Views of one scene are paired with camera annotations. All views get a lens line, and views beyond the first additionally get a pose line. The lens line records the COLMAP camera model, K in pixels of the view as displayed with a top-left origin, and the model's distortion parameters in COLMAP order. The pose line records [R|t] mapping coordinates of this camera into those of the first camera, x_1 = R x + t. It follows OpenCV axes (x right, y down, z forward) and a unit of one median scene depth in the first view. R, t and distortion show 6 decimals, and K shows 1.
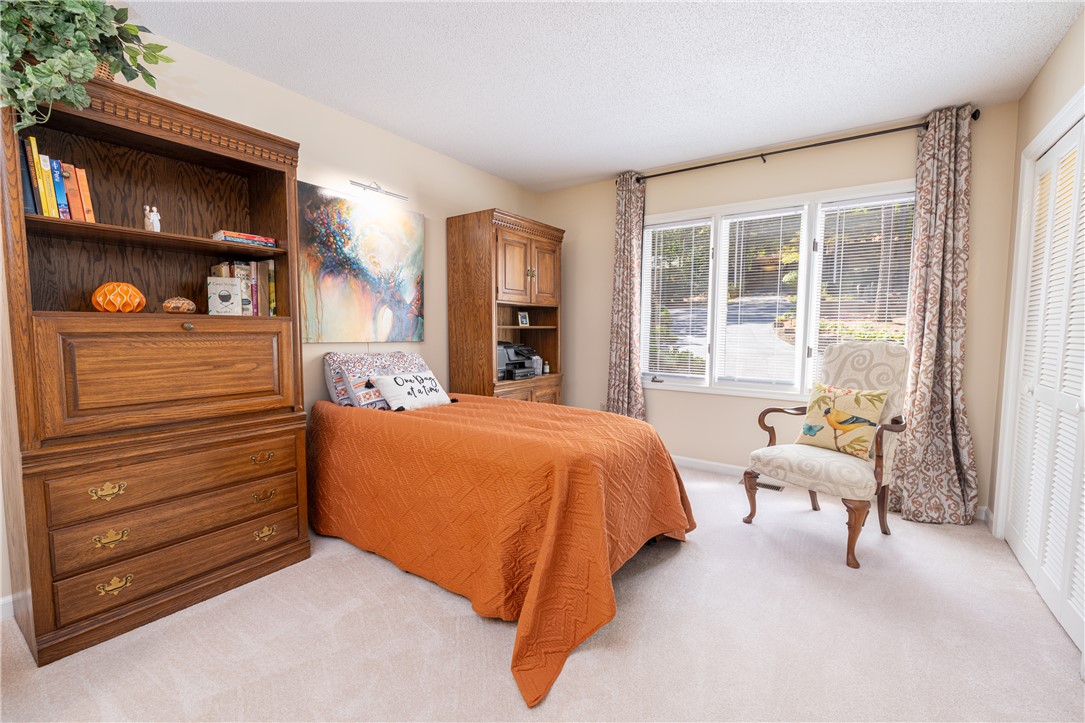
lens RADIAL K [[464.8, 0, 546.9], [0, 464.8, 362.2], [0, 0, 1]] dist [-0.004082, -0.000672]
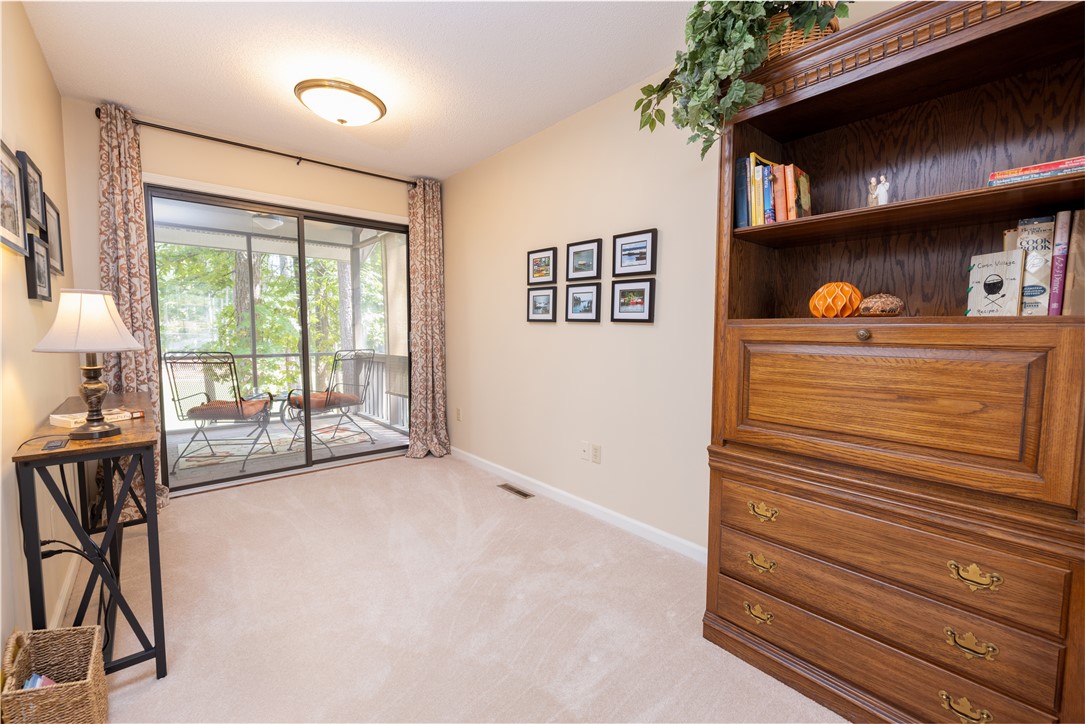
lens RADIAL K [[464.8, 0, 546.9], [0, 464.8, 362.7], [0, 0, 1]] dist [-0.004082, -0.000672]
pose [[-0.276560, 0.057705, -0.959262, 0.038785], [-0.081979, 0.993140, 0.083378, -0.052240], [0.957494, 0.101698, -0.269933, 0.708097]]
